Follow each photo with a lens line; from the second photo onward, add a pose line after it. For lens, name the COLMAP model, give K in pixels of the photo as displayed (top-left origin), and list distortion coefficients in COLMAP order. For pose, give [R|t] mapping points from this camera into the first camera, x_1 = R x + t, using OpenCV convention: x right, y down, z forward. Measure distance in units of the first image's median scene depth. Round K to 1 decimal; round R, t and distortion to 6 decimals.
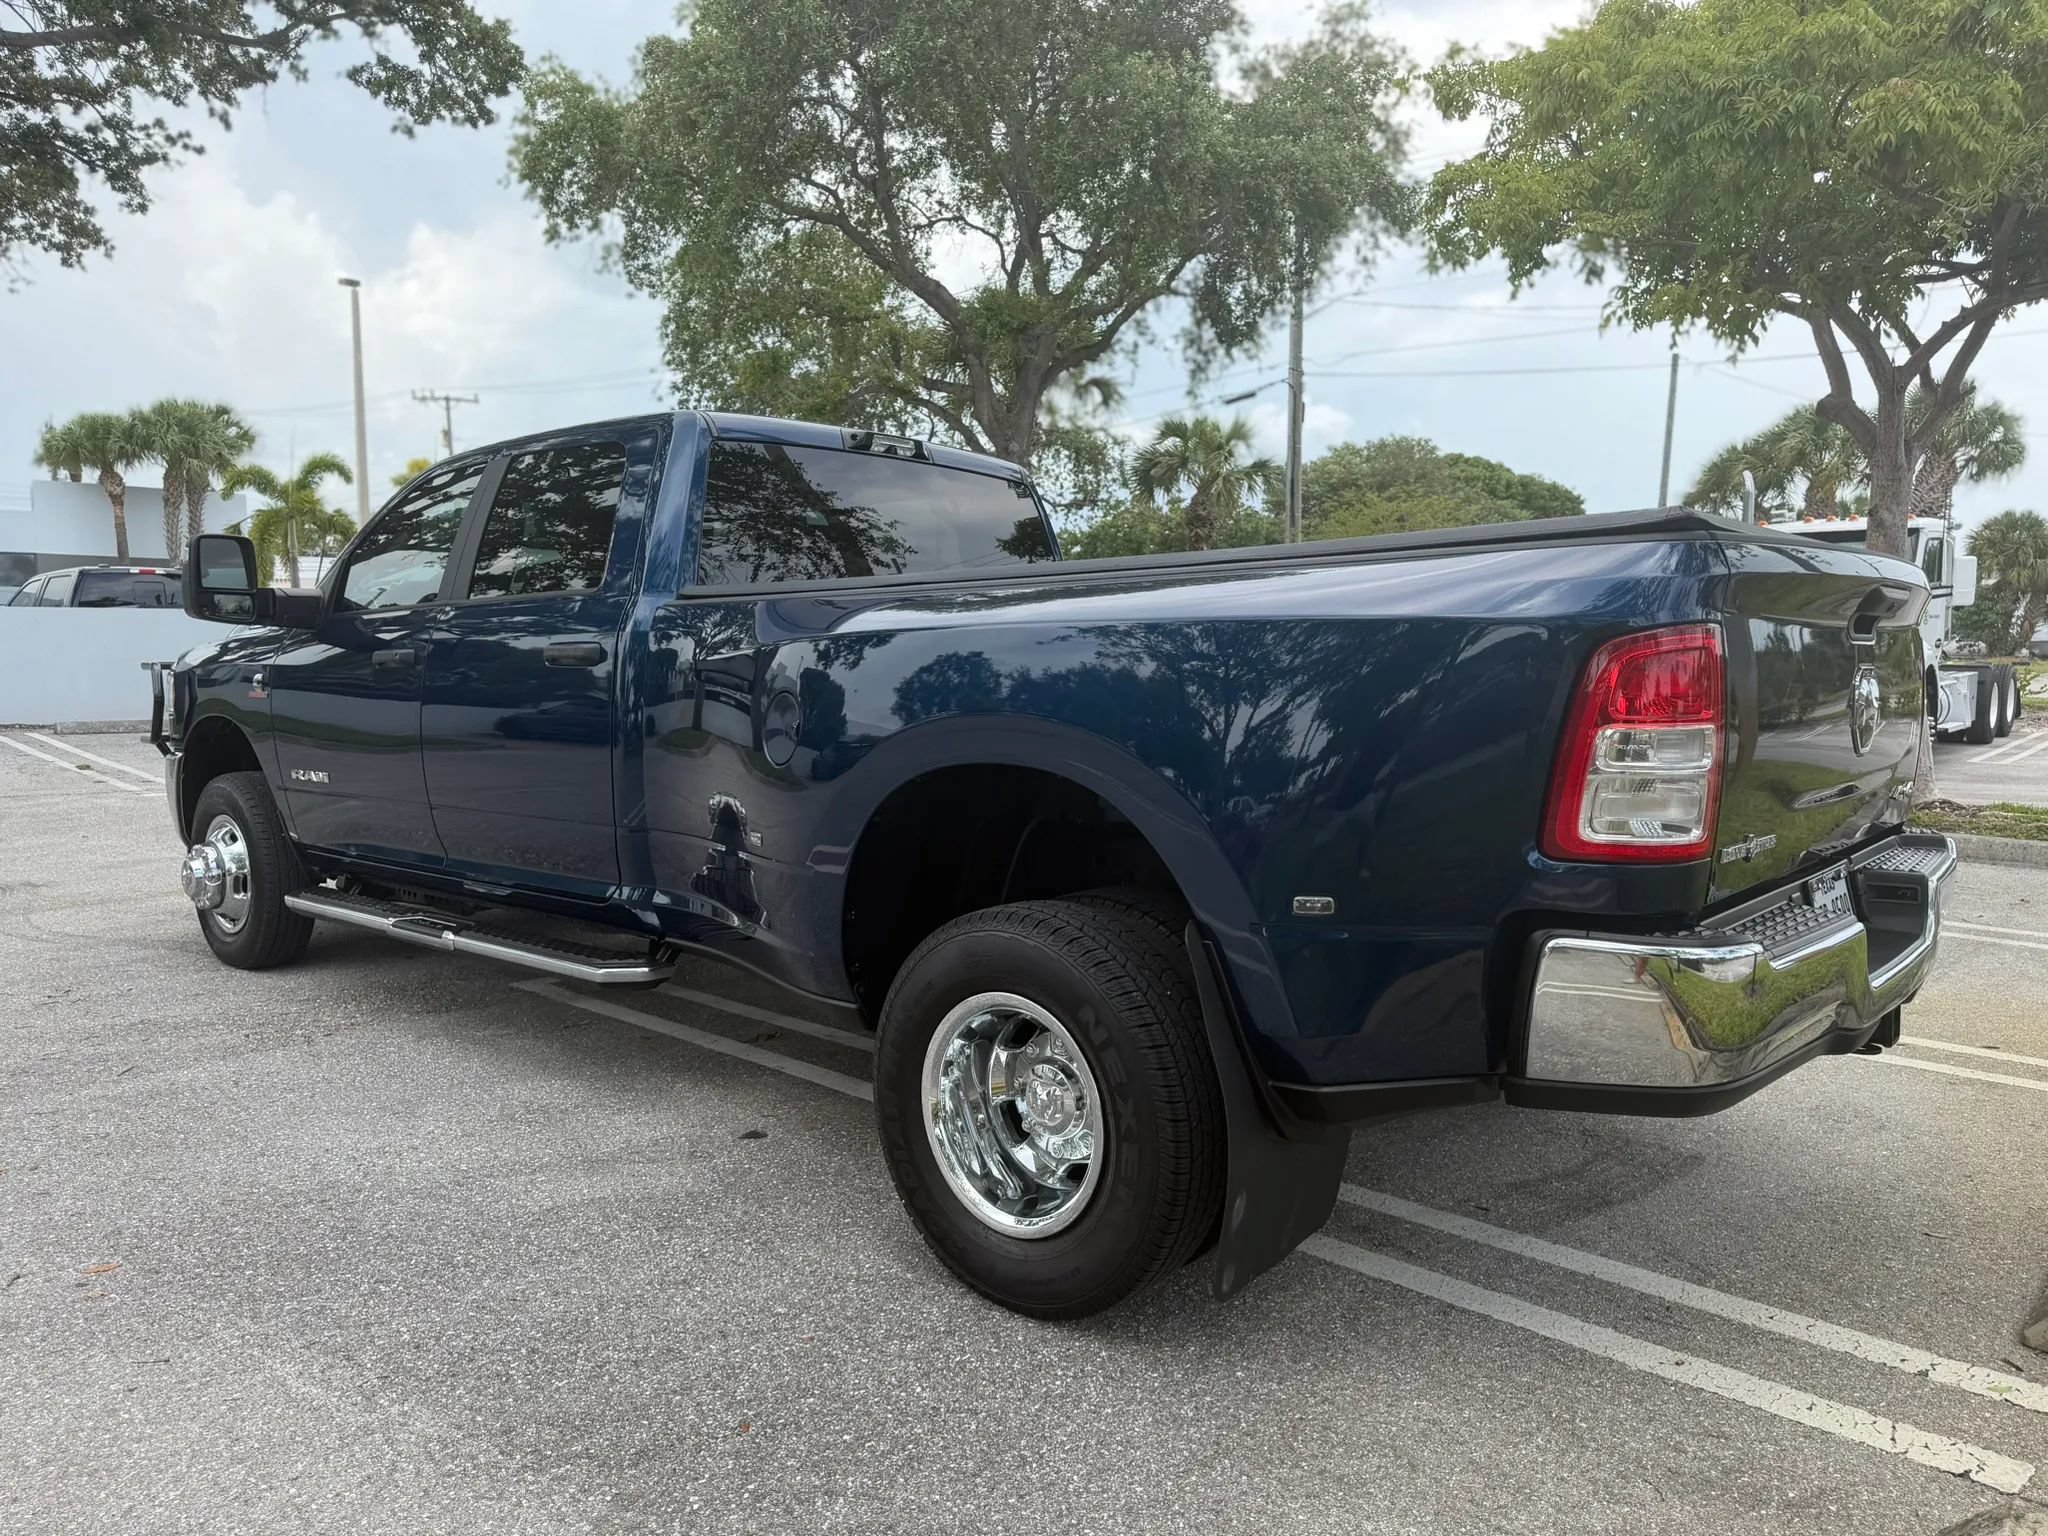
lens RADIAL K [[1423.9, 0, 1039.1], [0, 1423.9, 791.3], [0, 0, 1]] dist [0.010130, -0.019477]
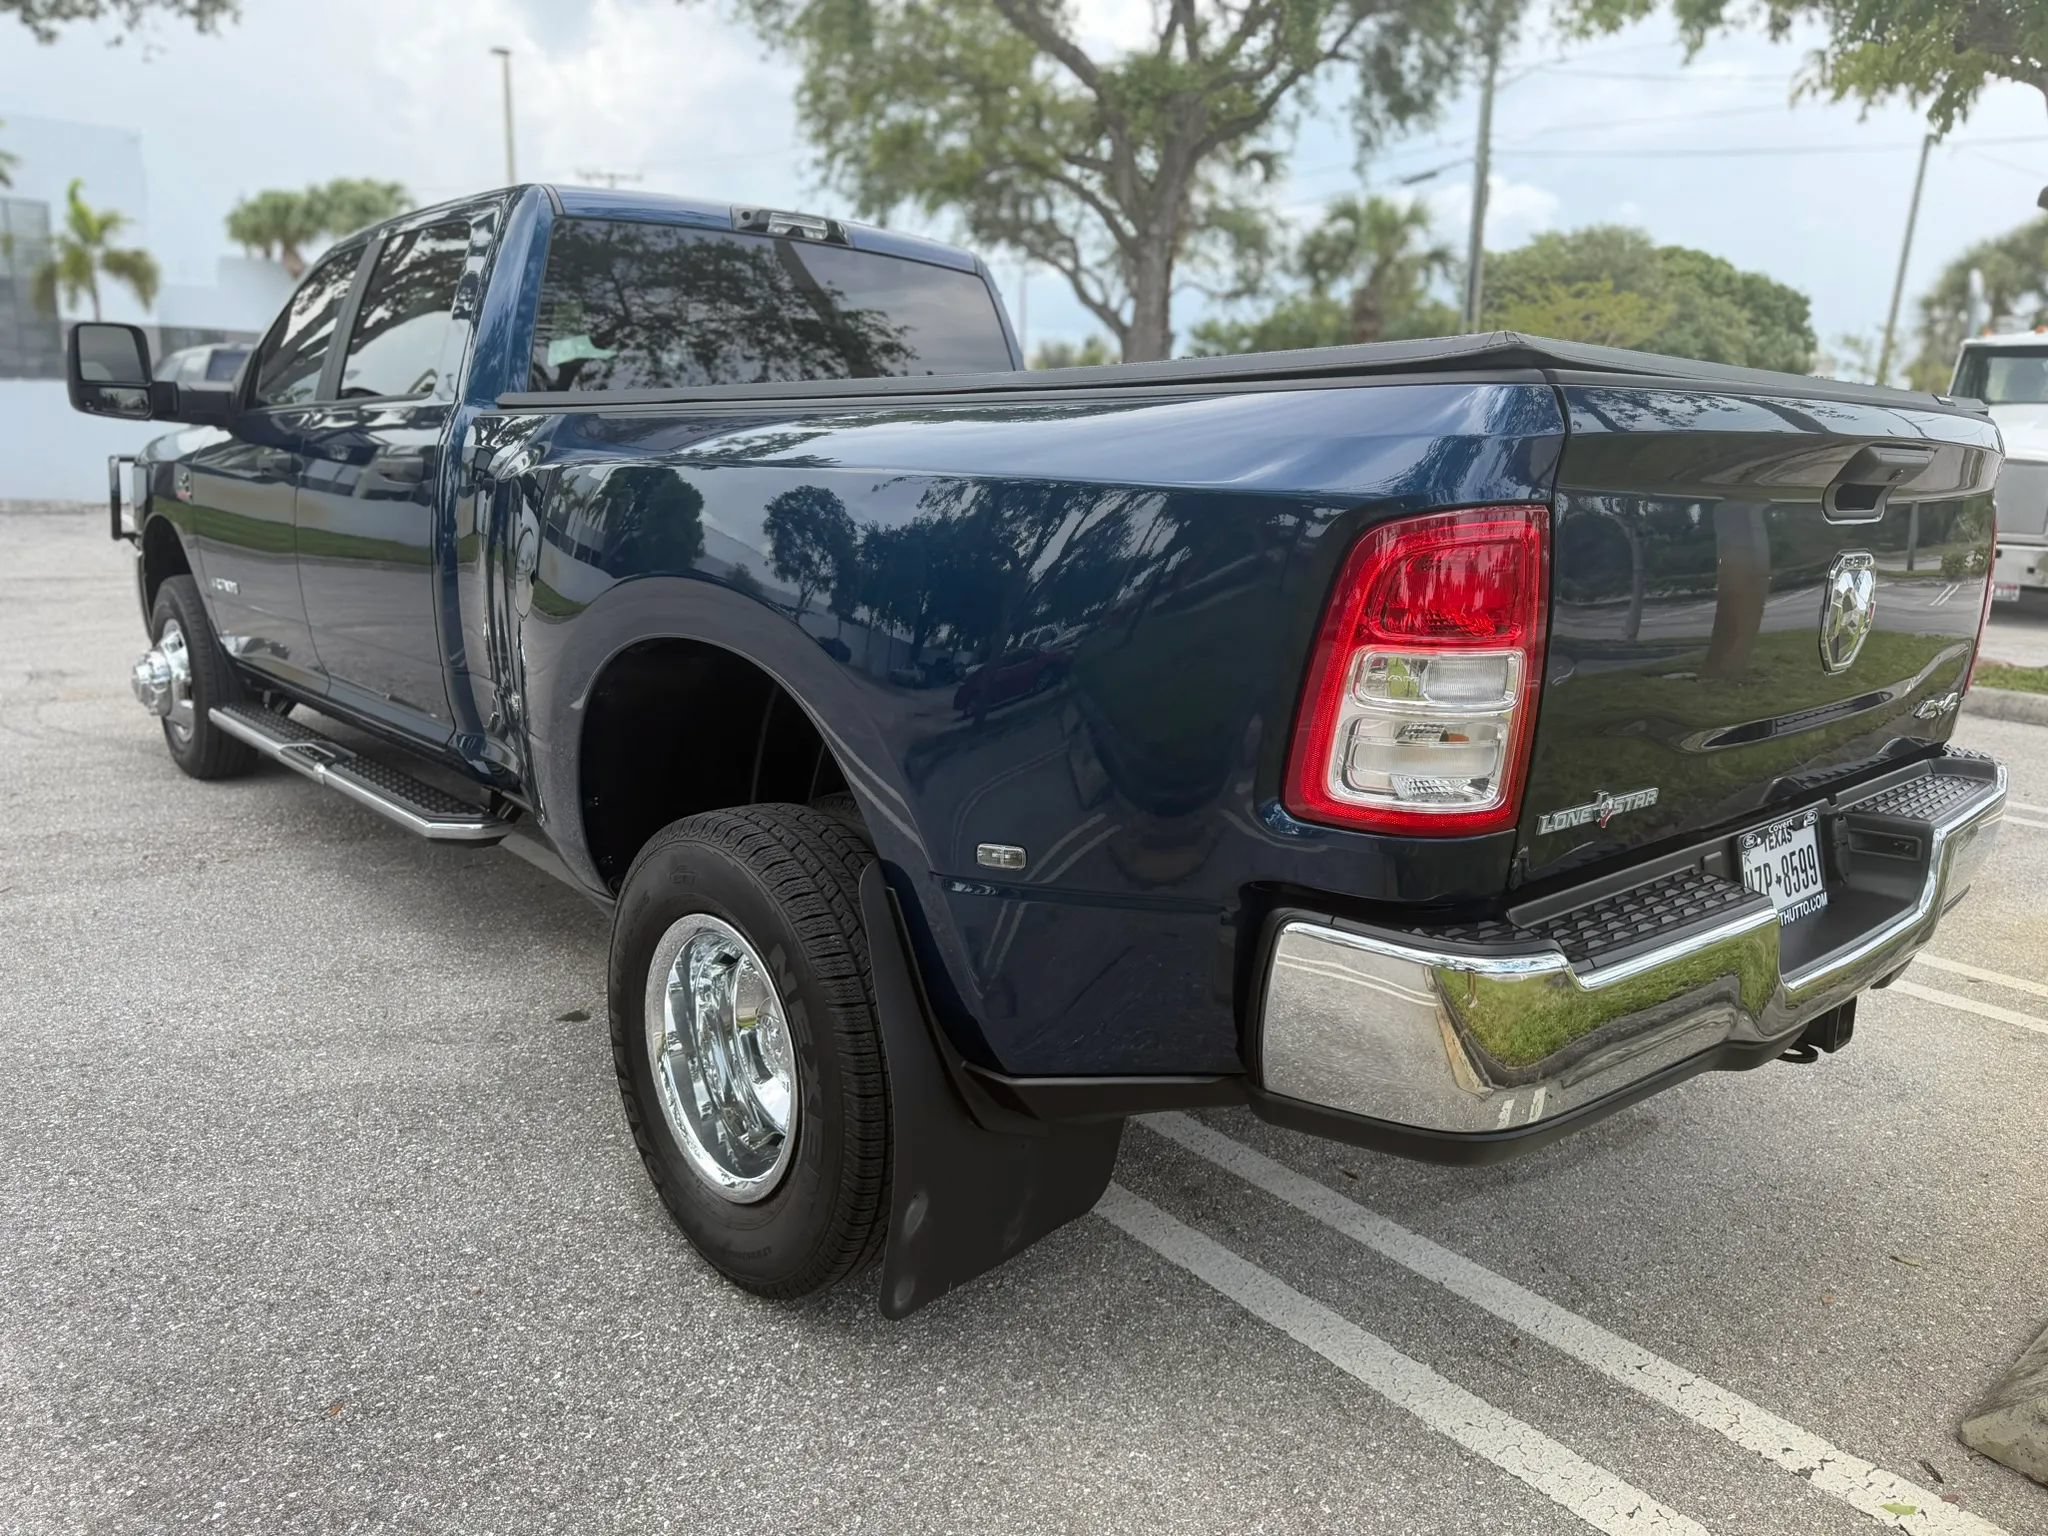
lens RADIAL K [[1442.7, 0, 1024.0], [0, 1442.7, 768.0], [0, 0, 1]] dist [-0.004701, -0.004927]
pose [[0.992626, 0.051830, -0.109577, 0.186135], [-0.038324, 0.991796, 0.121953, -0.040311], [0.114999, -0.116855, 0.986469, 0.153559]]
